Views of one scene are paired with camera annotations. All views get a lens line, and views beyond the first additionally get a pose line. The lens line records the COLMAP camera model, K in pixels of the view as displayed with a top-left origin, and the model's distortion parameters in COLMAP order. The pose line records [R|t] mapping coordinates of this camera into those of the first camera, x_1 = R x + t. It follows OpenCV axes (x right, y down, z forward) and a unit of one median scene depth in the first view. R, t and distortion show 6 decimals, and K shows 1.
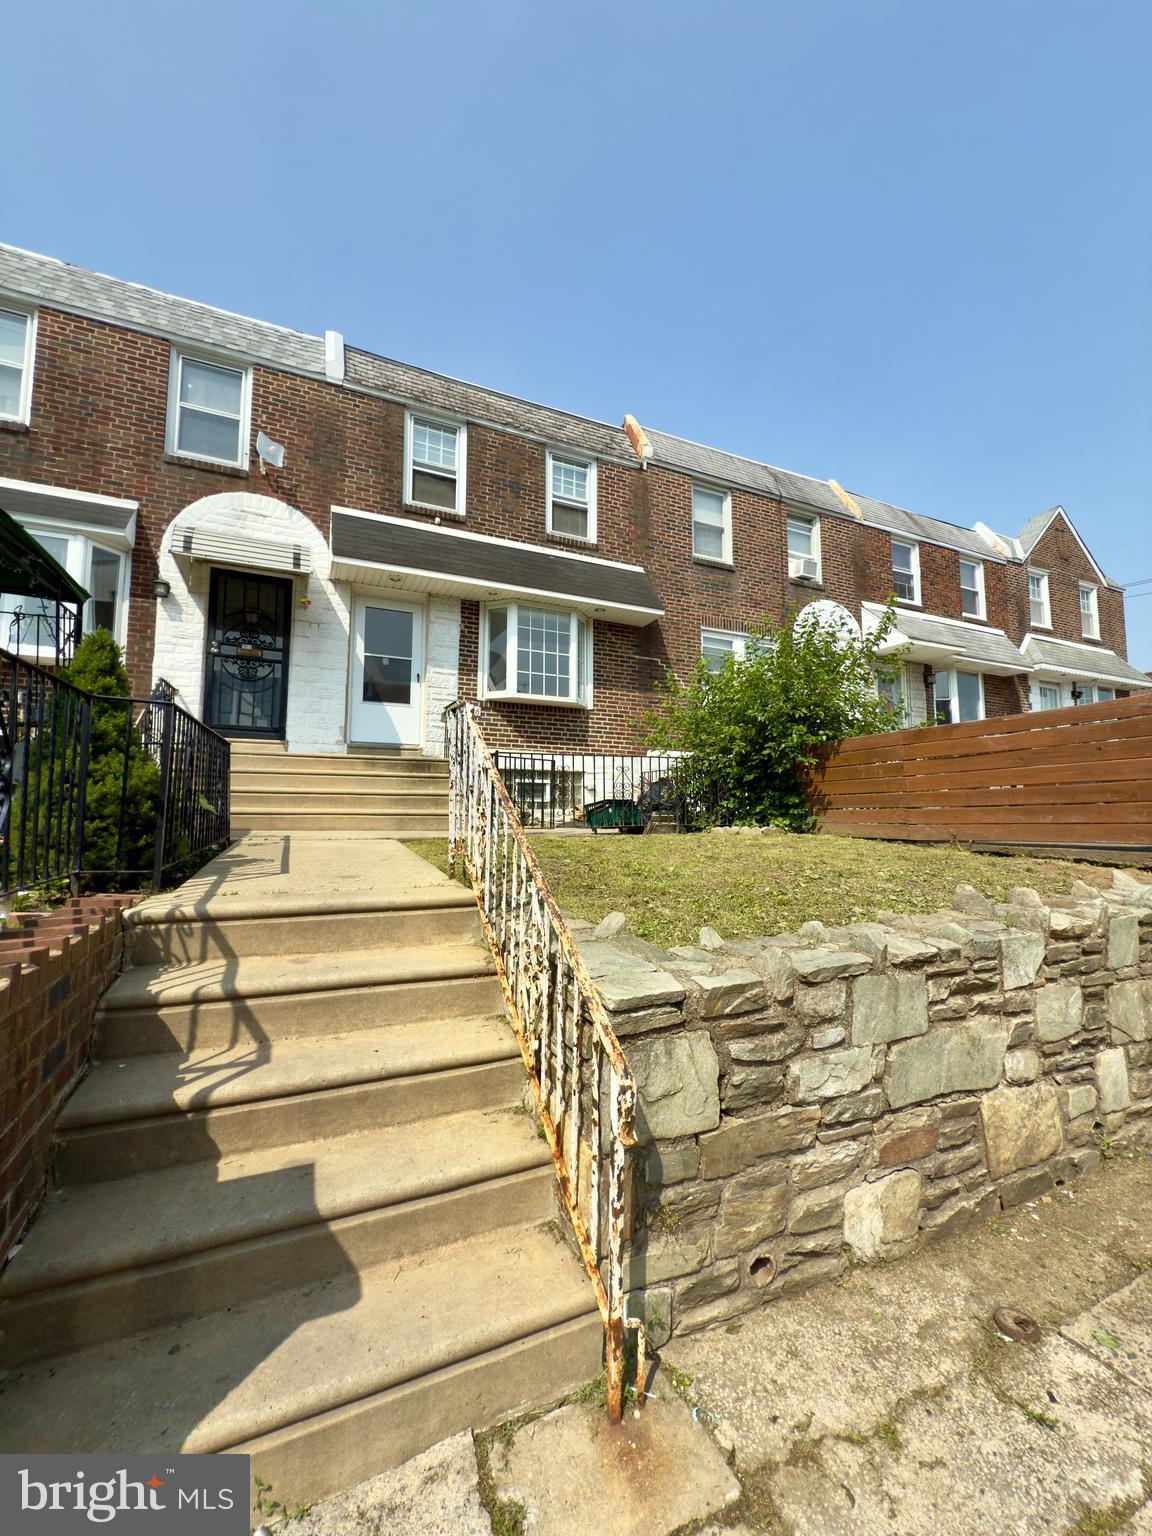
lens RADIAL K [[610.6, 0, 569.5], [0, 610.6, 769.7], [0, 0, 1]] dist [0.001714, 0.000077]
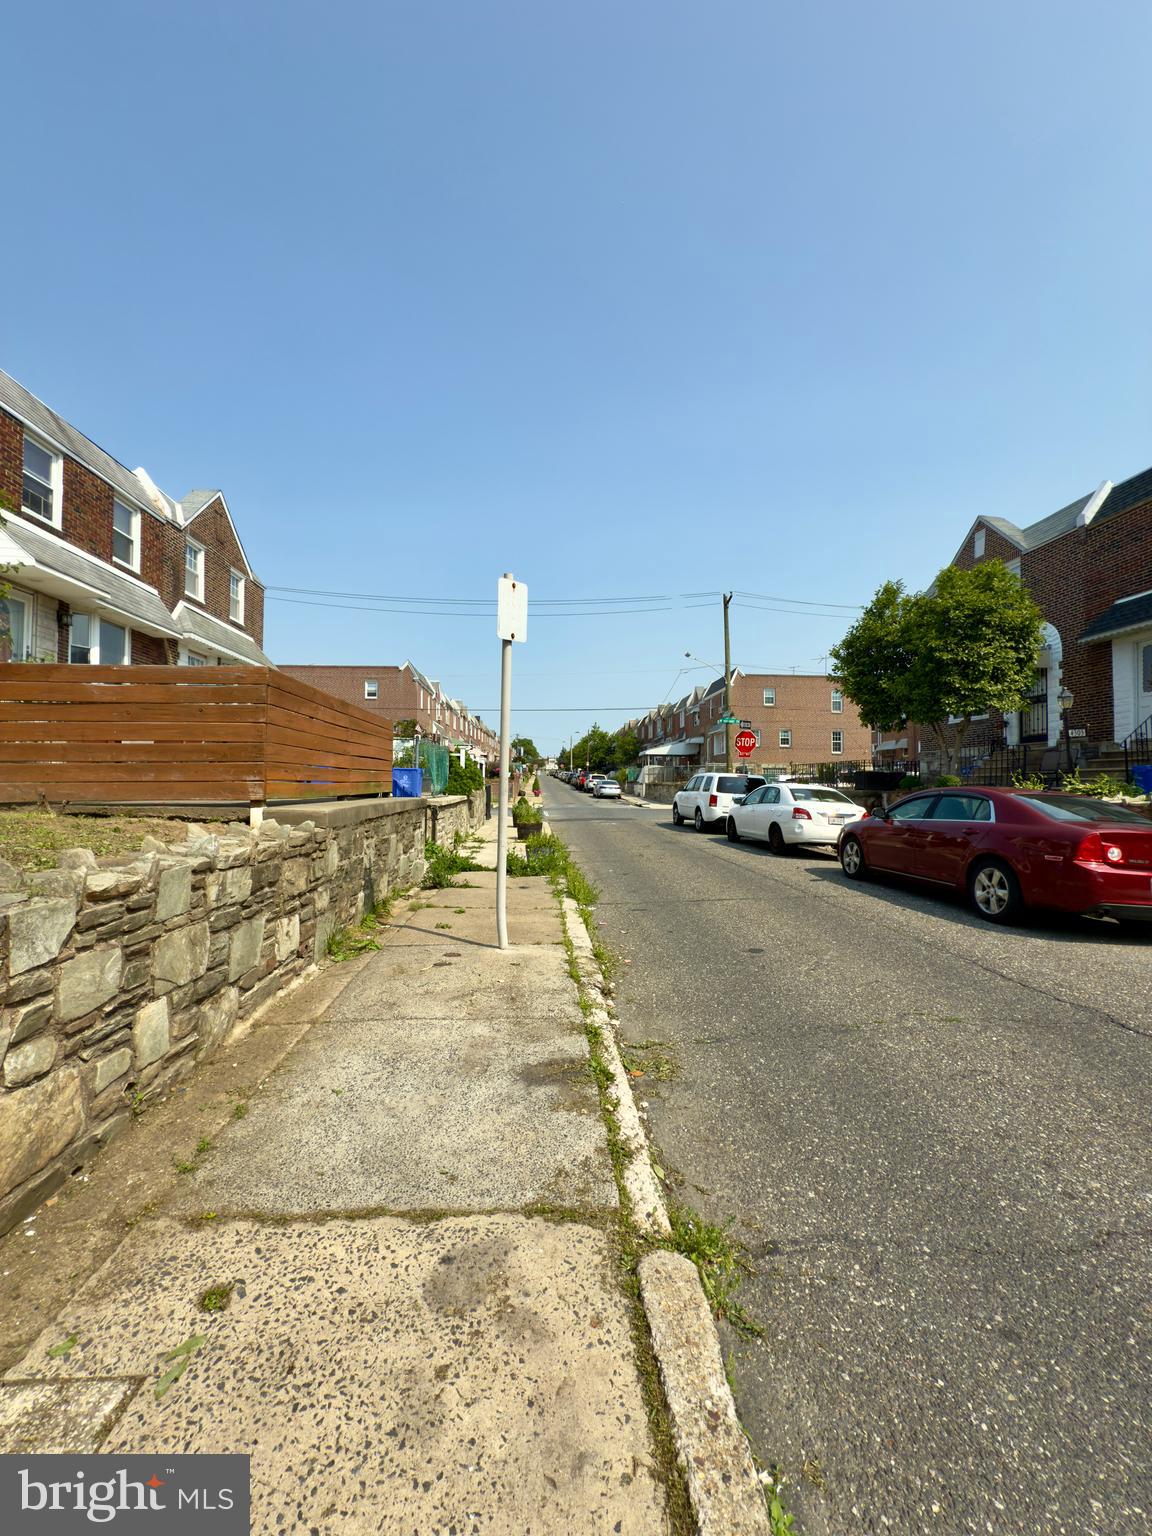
lens RADIAL K [[610.6, 0, 574.6], [0, 610.6, 767.2], [0, 0, 1]] dist [0.001714, 0.000077]
pose [[0.356971, 0.032861, 0.933537, 0.188779], [-0.078951, 0.996866, -0.004900, 0.026942], [-0.930773, -0.071954, 0.358446, 0.033686]]
